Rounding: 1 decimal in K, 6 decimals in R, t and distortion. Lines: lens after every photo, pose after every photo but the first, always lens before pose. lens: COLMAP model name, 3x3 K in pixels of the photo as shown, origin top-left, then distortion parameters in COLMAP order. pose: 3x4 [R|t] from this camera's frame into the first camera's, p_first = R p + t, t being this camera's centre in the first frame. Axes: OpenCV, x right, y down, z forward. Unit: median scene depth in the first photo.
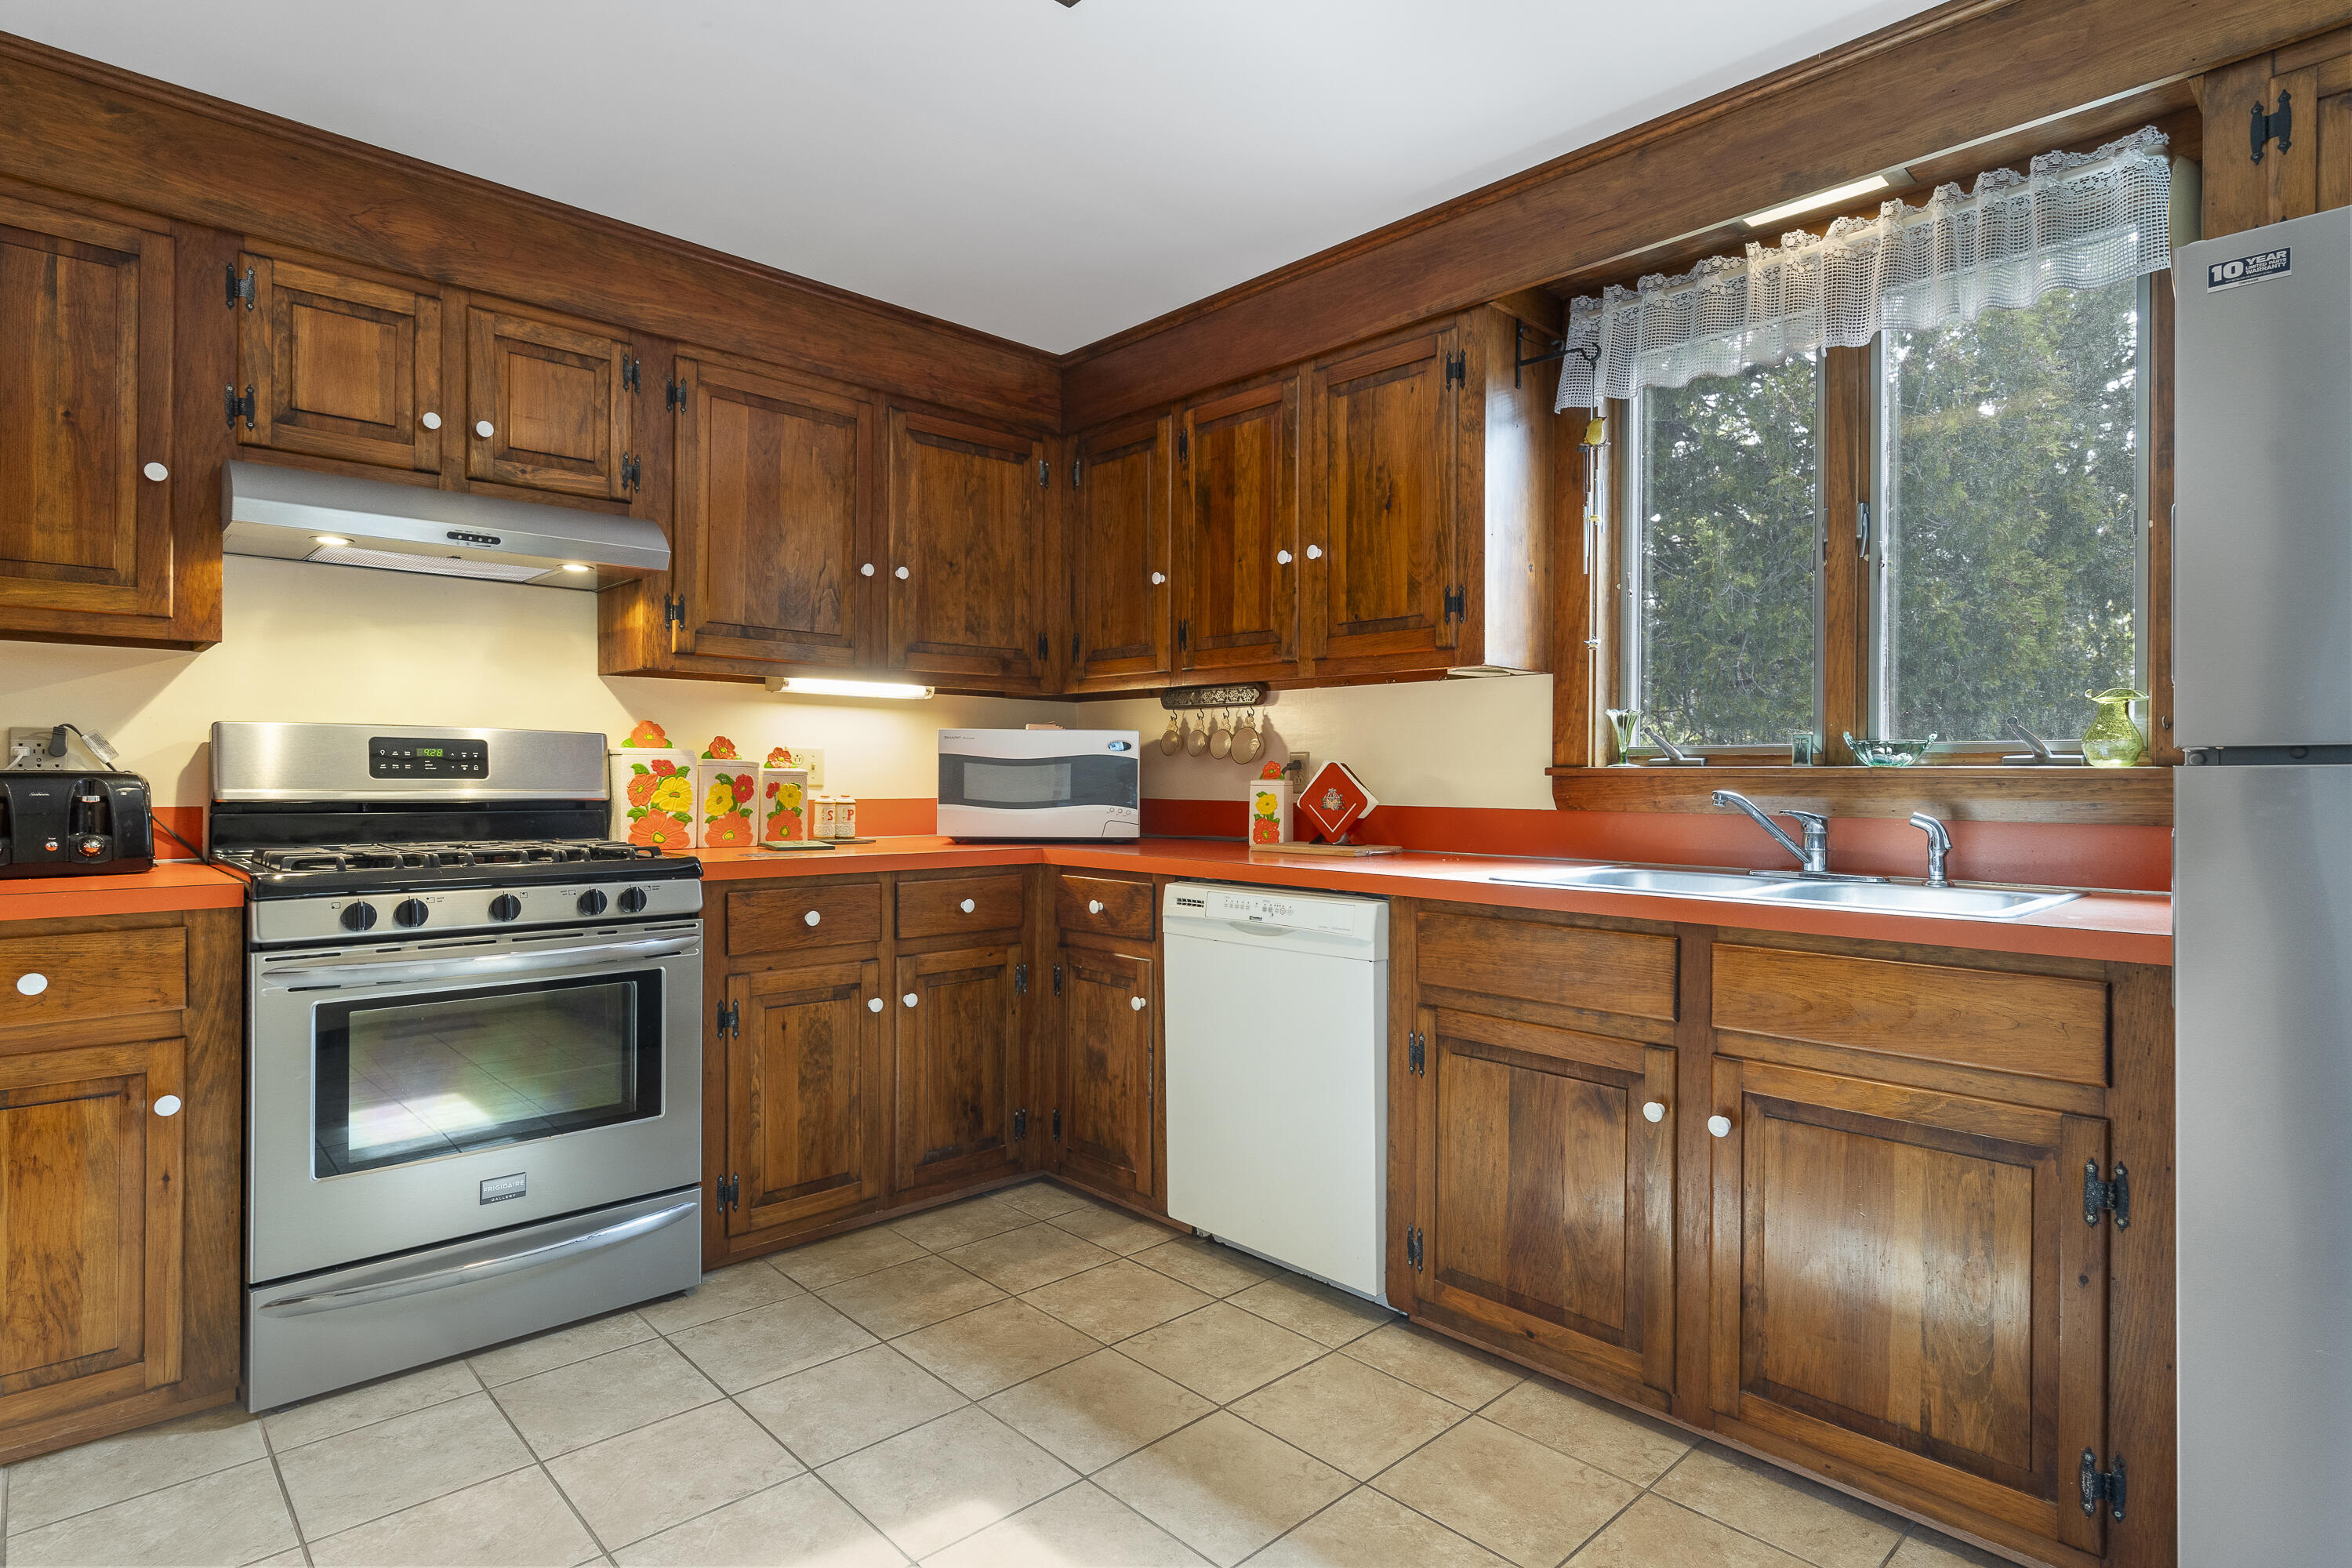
lens RADIAL K [[1199.5, 0, 1176.0], [0, 1199.5, 784.0], [0, 0, 1]] dist [0.000921, 0.000010]
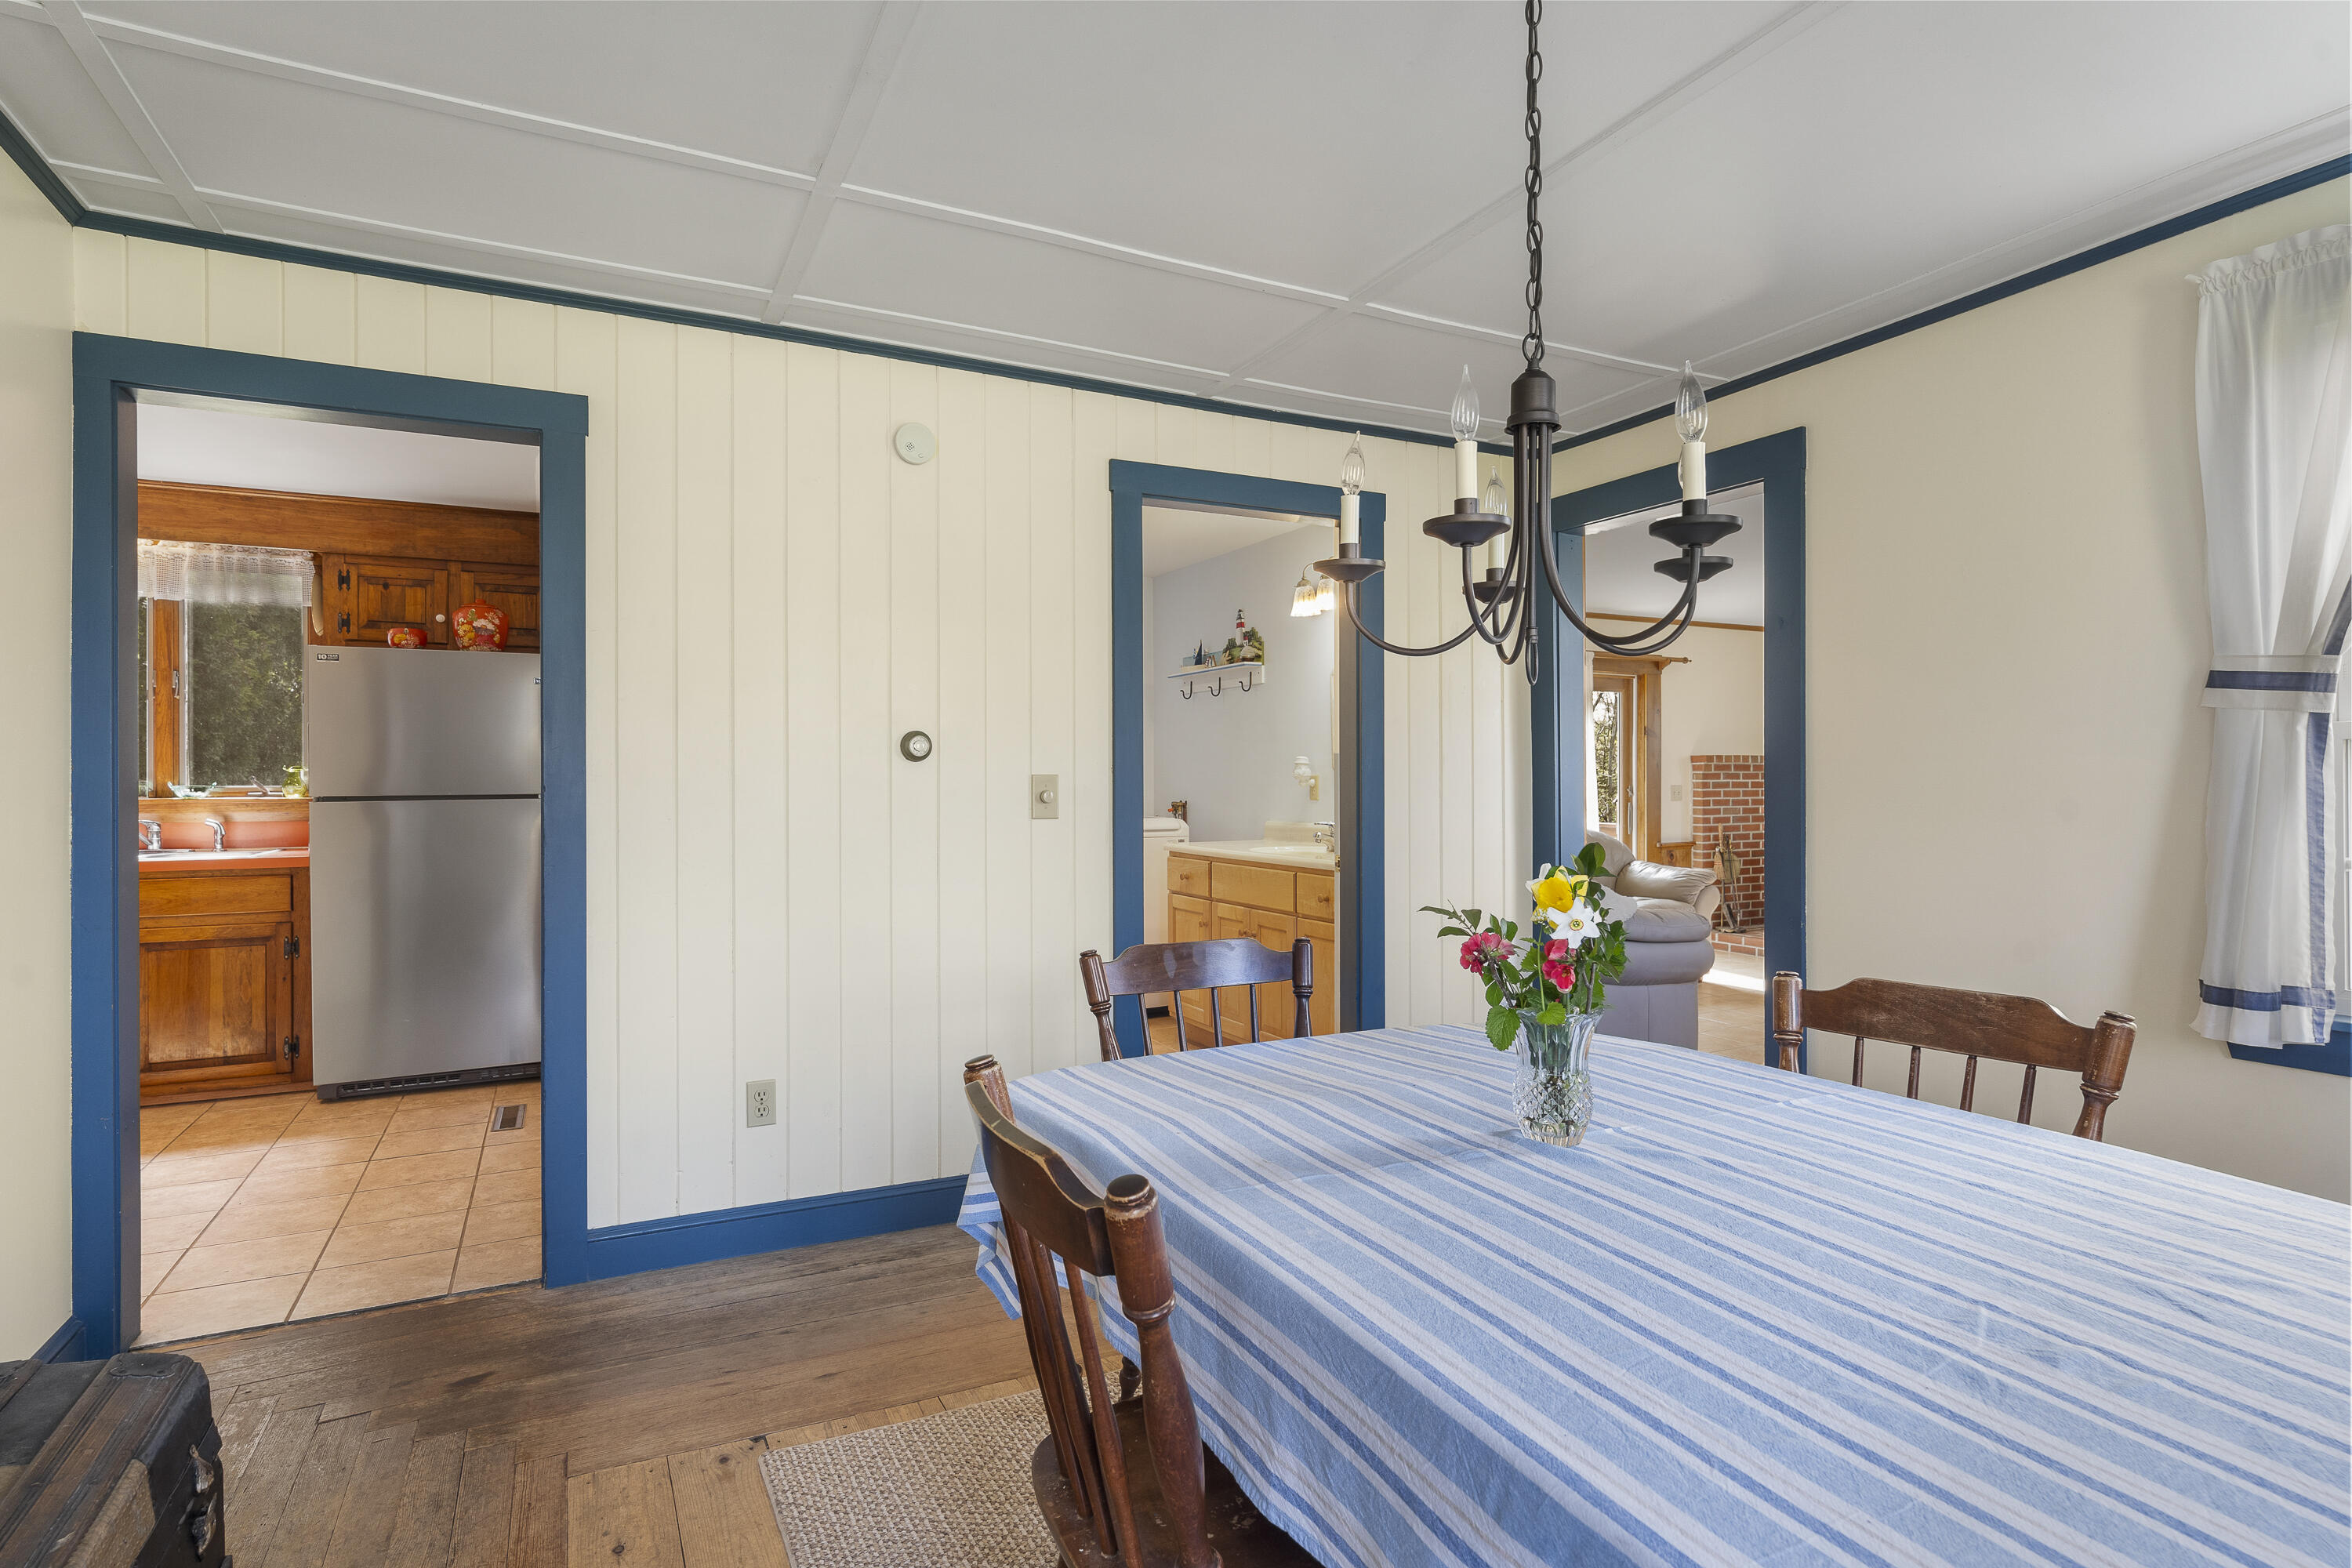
lens RADIAL K [[1199.5, 0, 1176.0], [0, 1199.5, 784.0], [0, 0, 1]] dist [0.000921, 0.000010]
pose [[0.283772, -0.007165, 0.958865, -1.025212], [0.007702, 0.999957, 0.005193, -0.040127], [-0.958861, 0.005911, 0.283815, -1.376111]]
